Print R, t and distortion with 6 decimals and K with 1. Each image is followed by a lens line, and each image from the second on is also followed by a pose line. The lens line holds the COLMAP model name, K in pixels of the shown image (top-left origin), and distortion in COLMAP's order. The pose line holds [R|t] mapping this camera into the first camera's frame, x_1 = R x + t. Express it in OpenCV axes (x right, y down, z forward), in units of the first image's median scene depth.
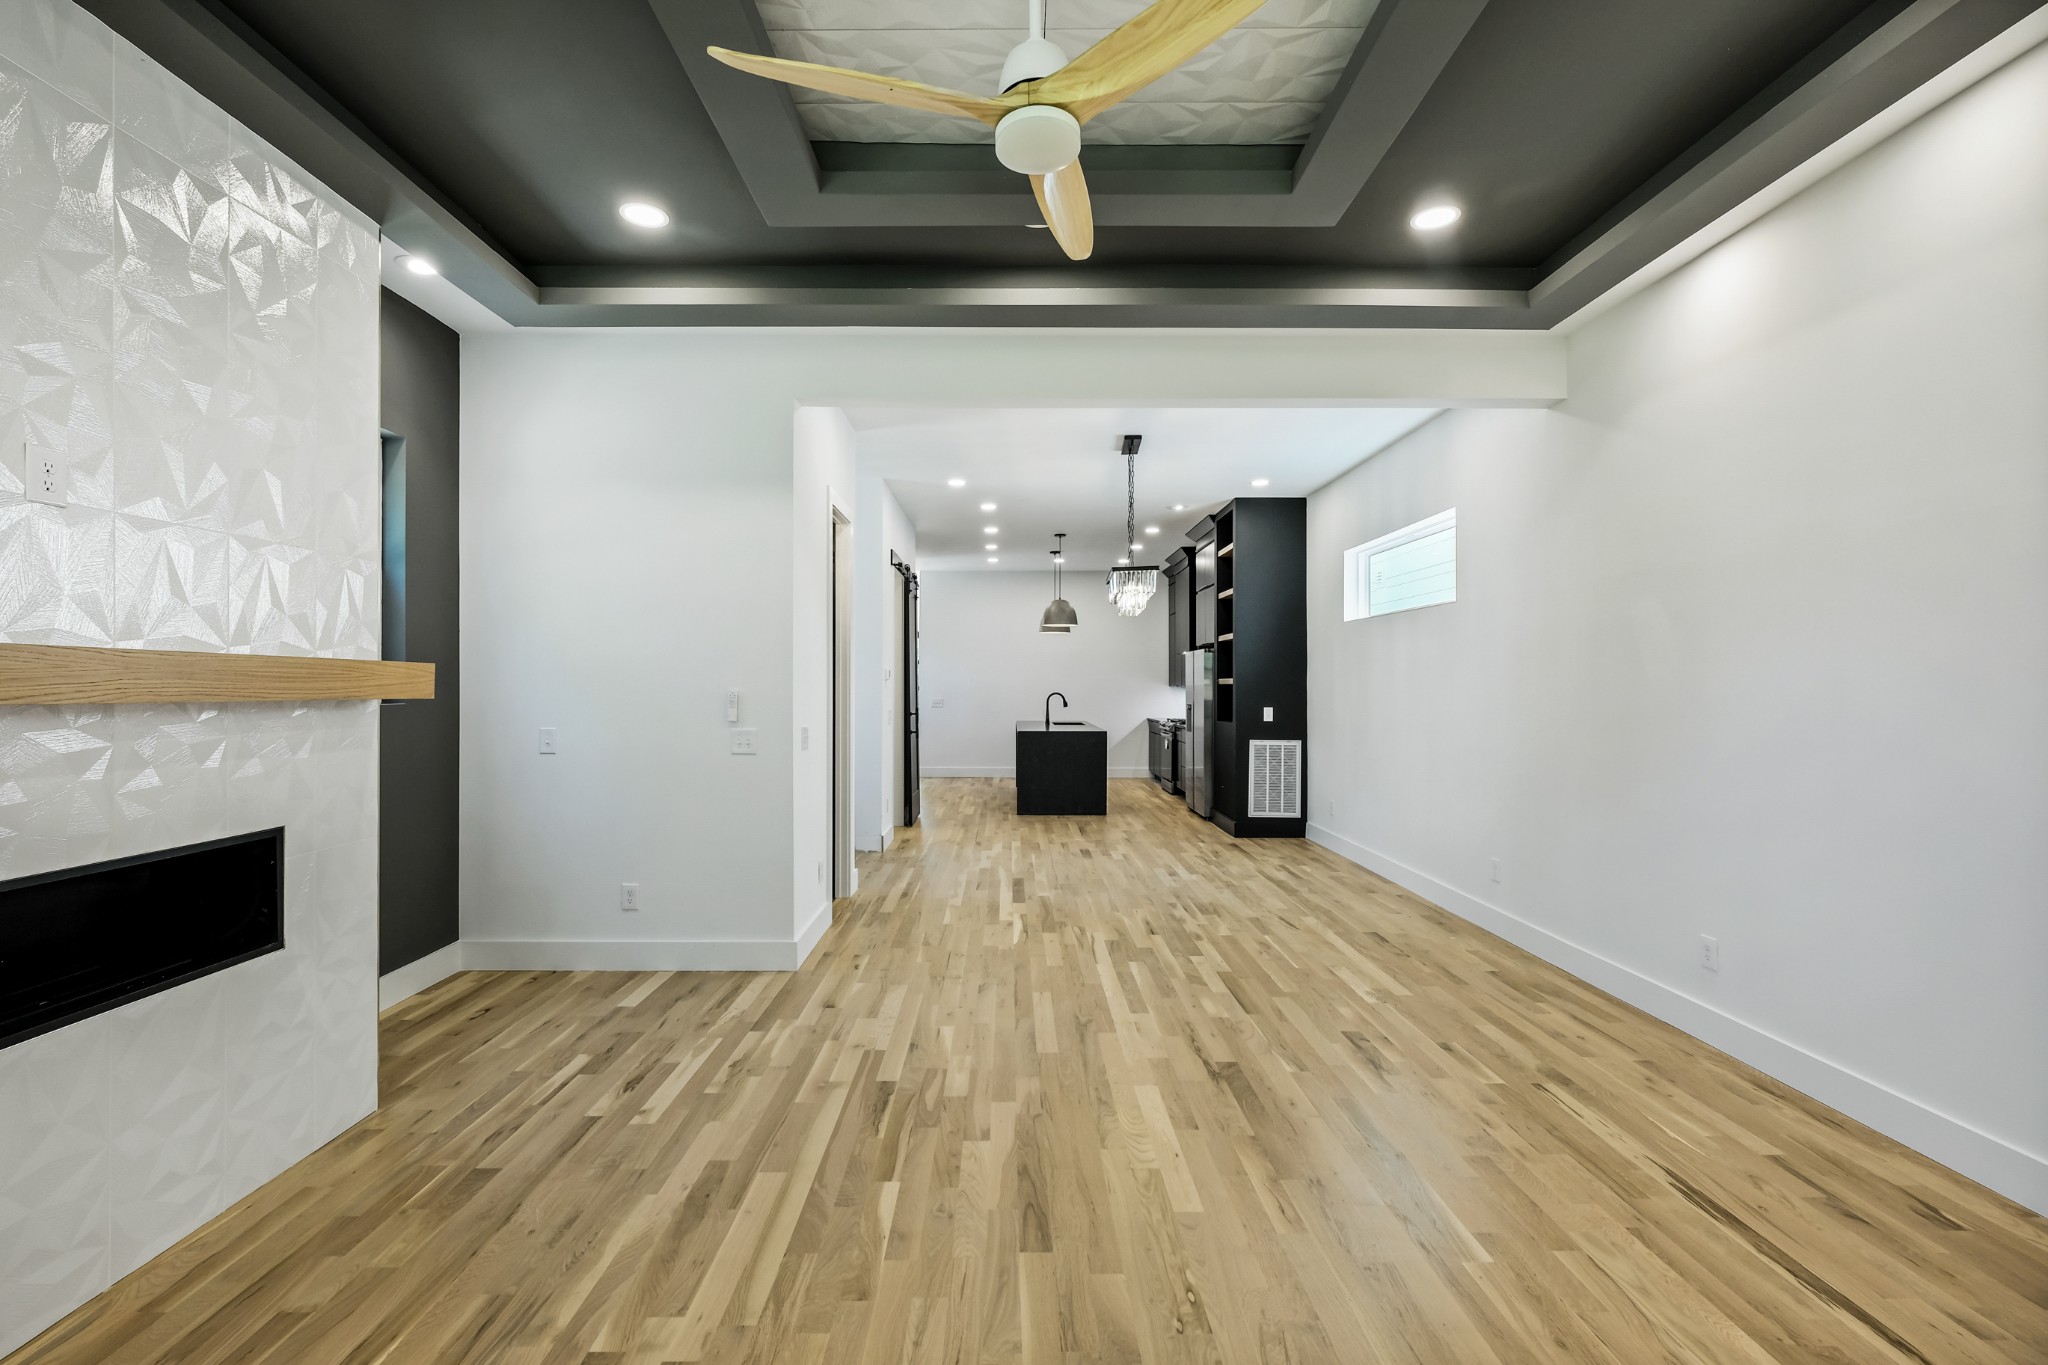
lens RADIAL K [[891.9, 0, 1010.9], [0, 891.9, 684.5], [0, 0, 1]] dist [-0.003174, 0.000177]
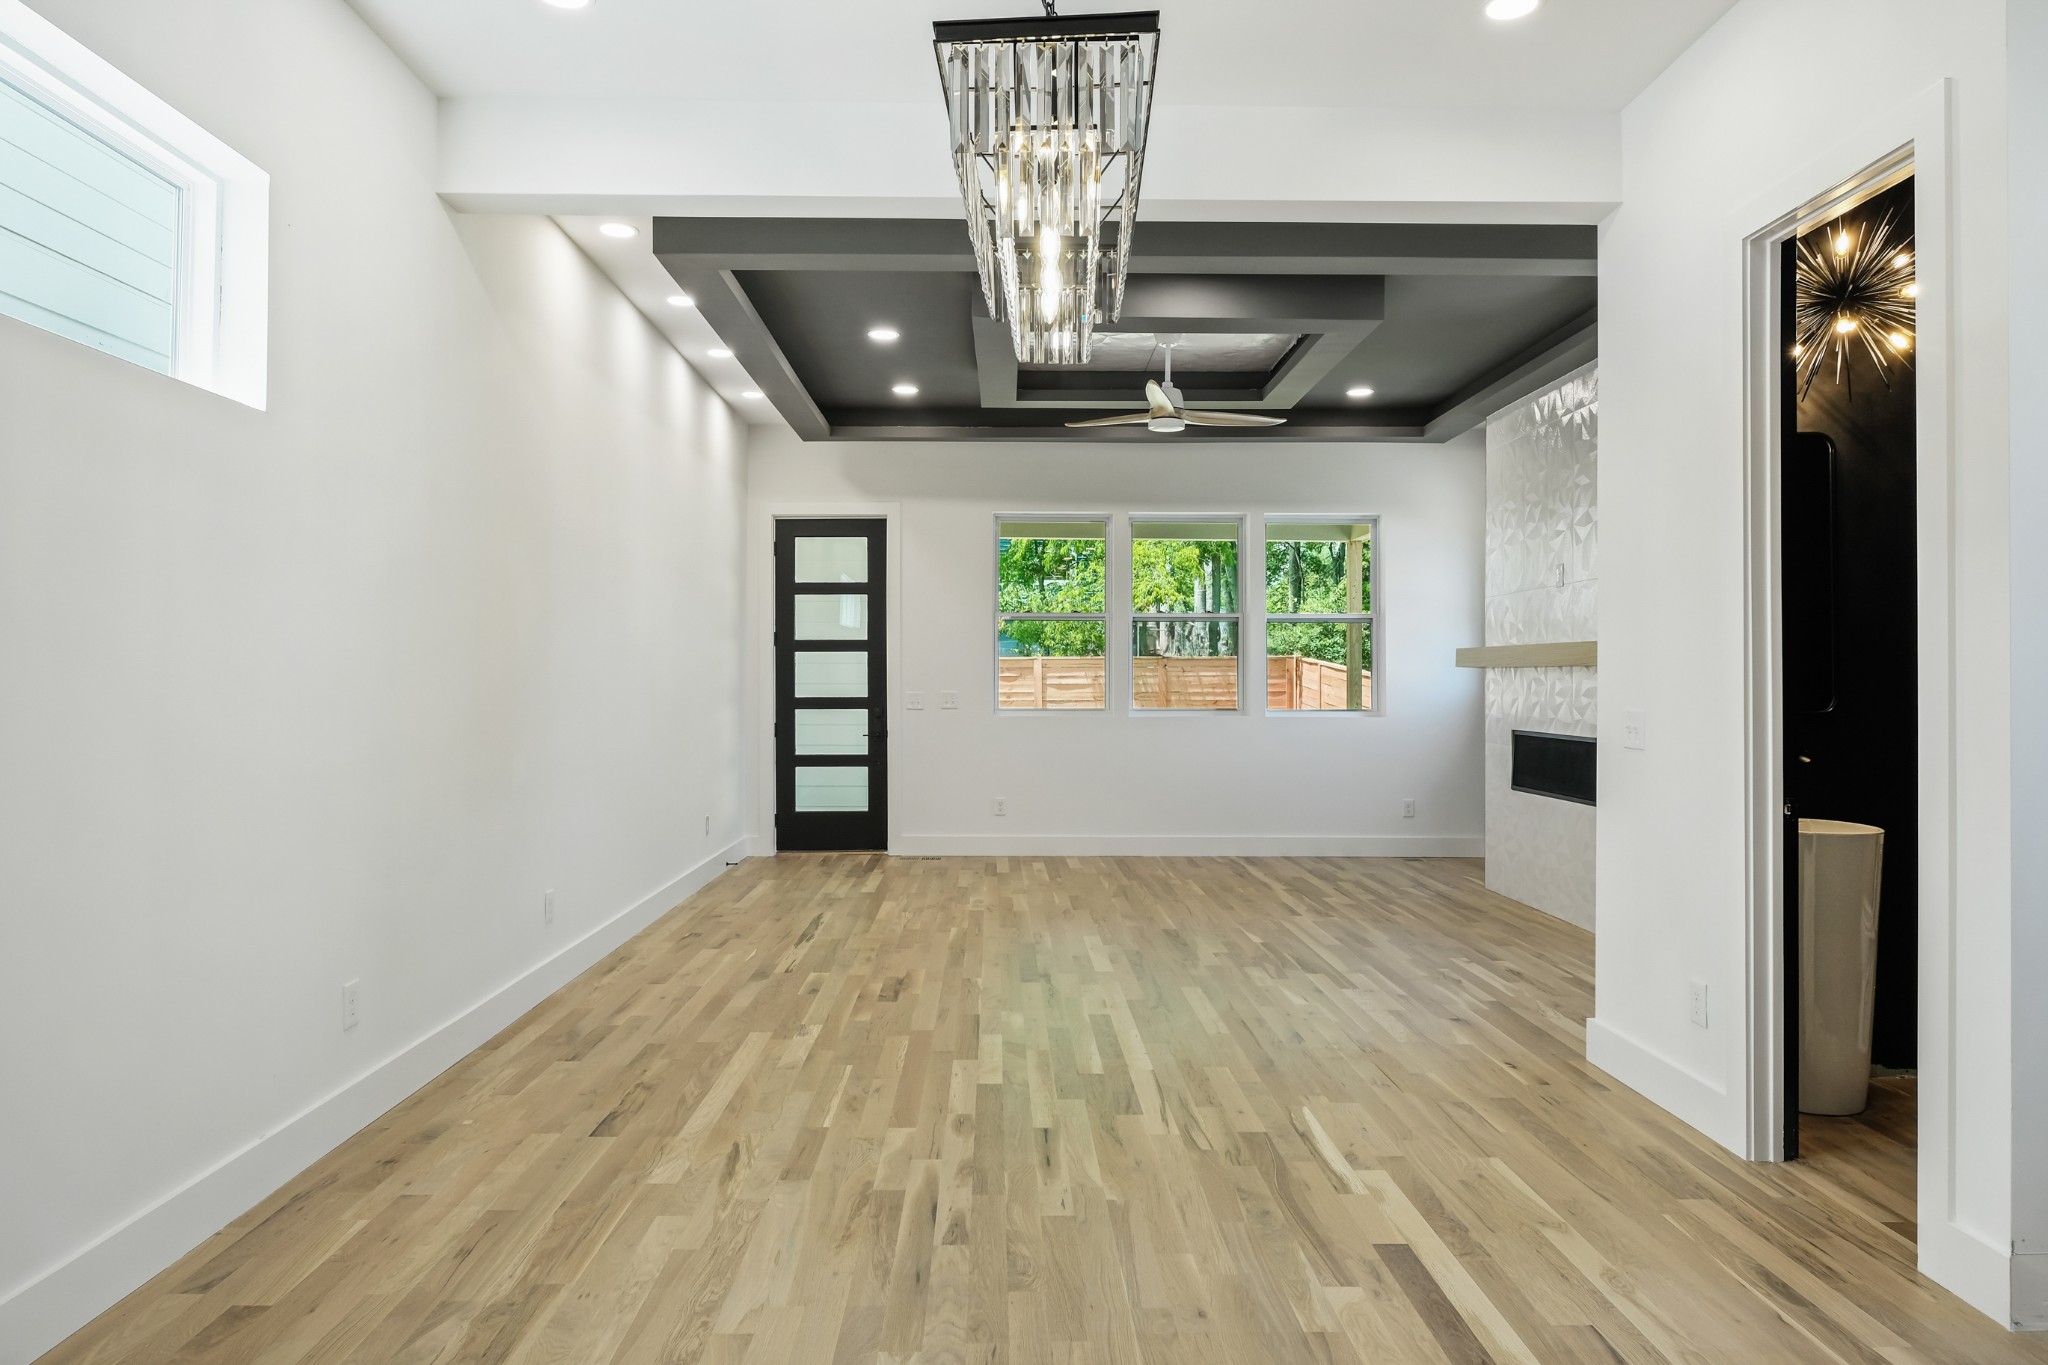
lens RADIAL K [[1241.0, 0, 1008.9], [0, 1241.0, 674.3], [0, 0, 1]] dist [-0.002502, -0.001674]
pose [[-0.999937, -0.006593, -0.009083, 0.286446], [-0.006539, 0.999961, -0.005969, 0.042102], [0.009122, -0.005909, -0.999941, 2.582402]]
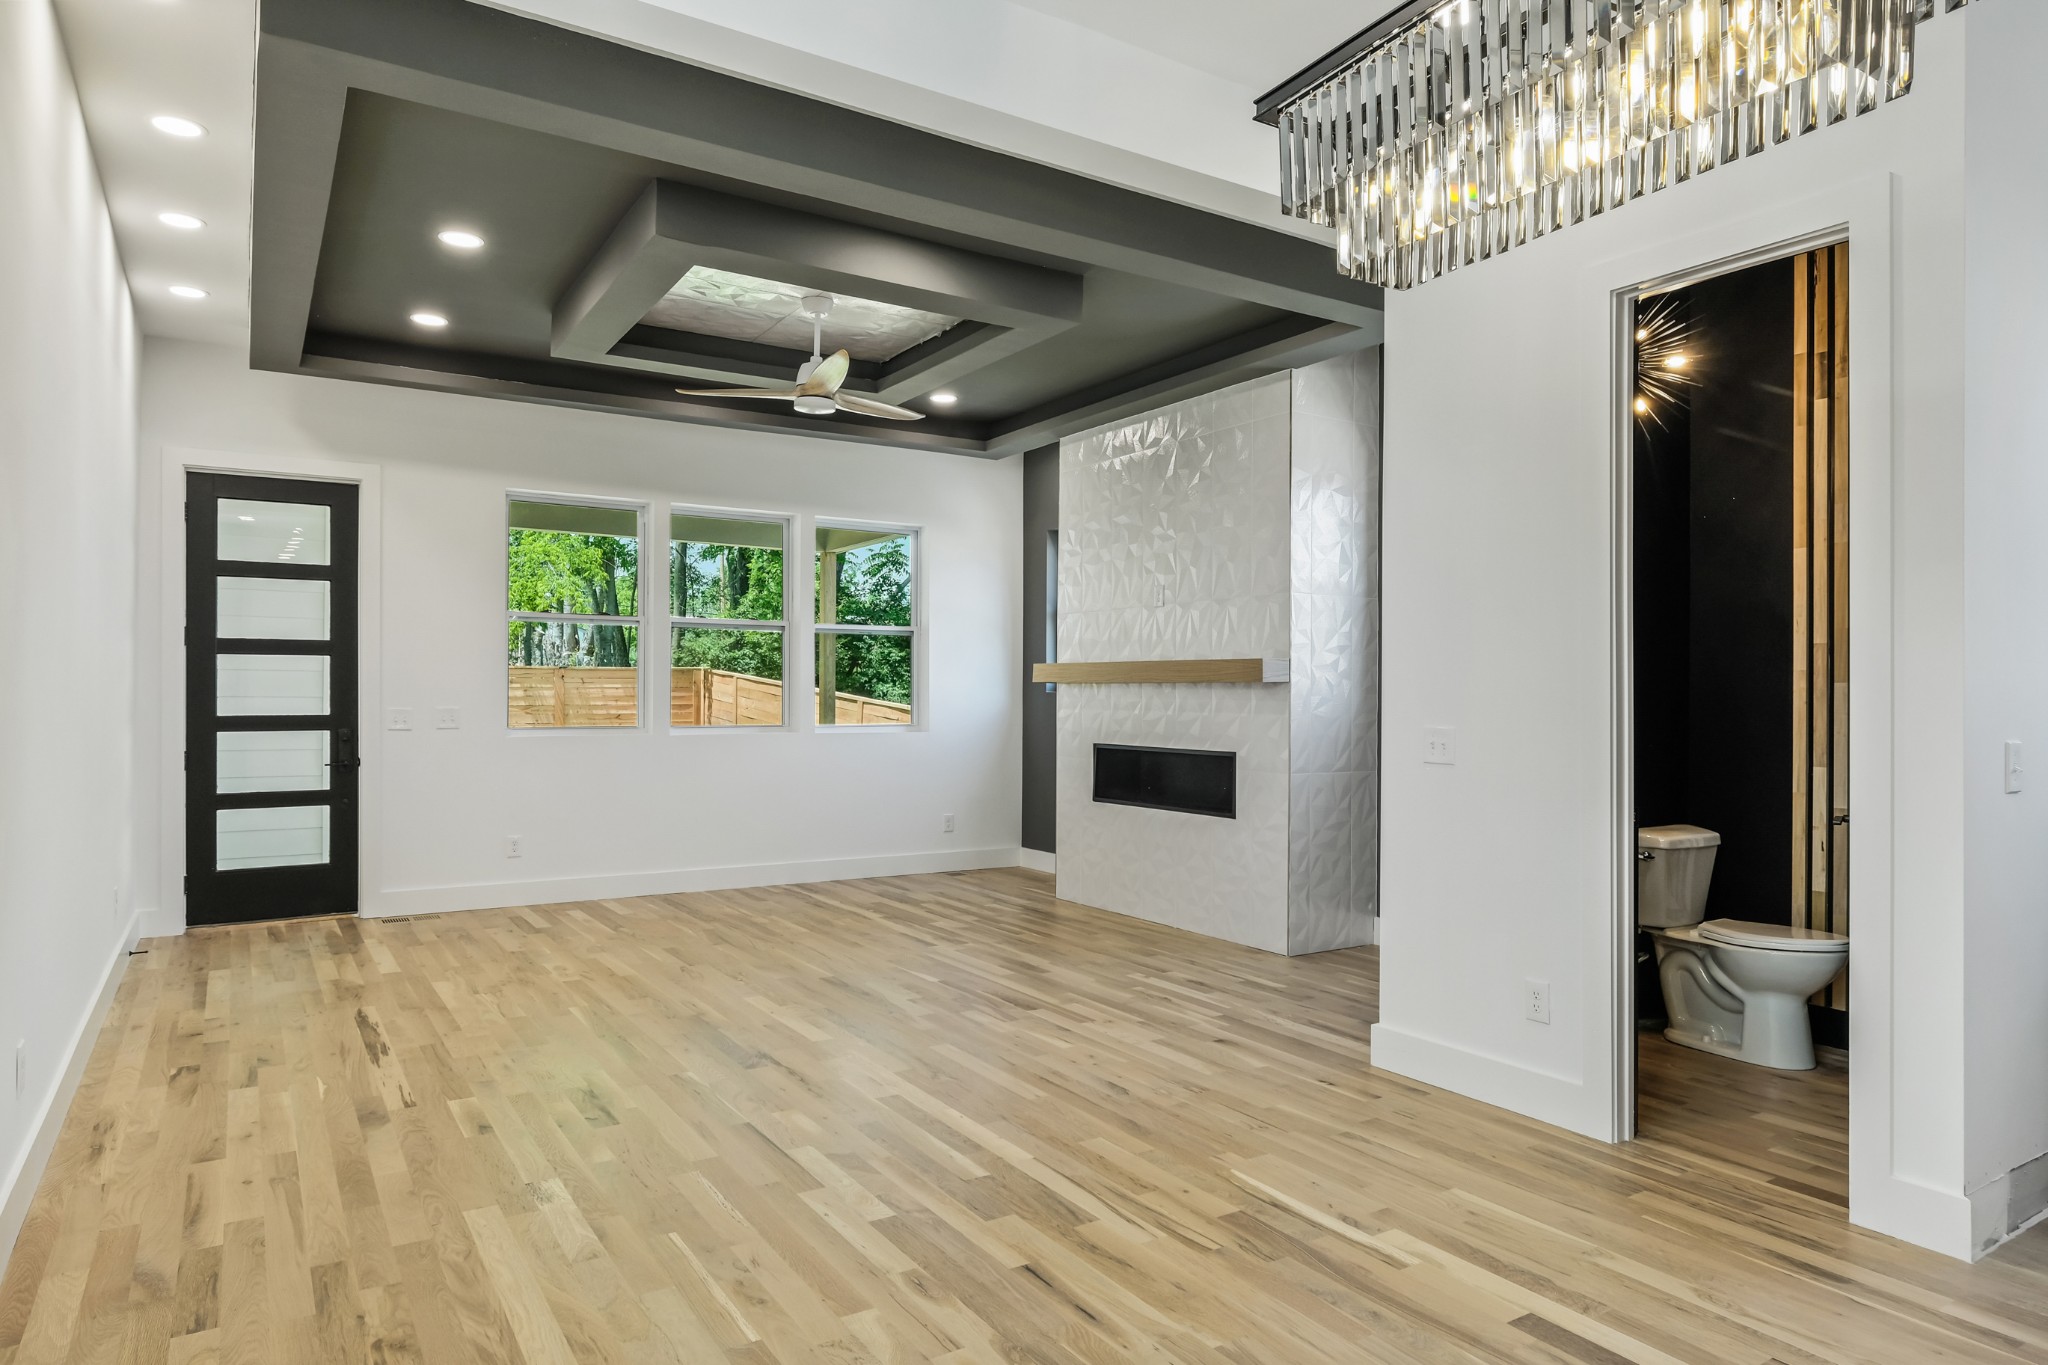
lens RADIAL K [[1225.6, 0, 1012.8], [0, 1225.6, 689.8], [0, 0, 1]] dist [-0.000222, -0.001005]
pose [[-0.847424, -0.010750, -0.530807, 0.694561], [-0.008357, 0.999941, -0.006909, 0.040449], [0.530850, -0.001418, -0.847464, 2.215869]]
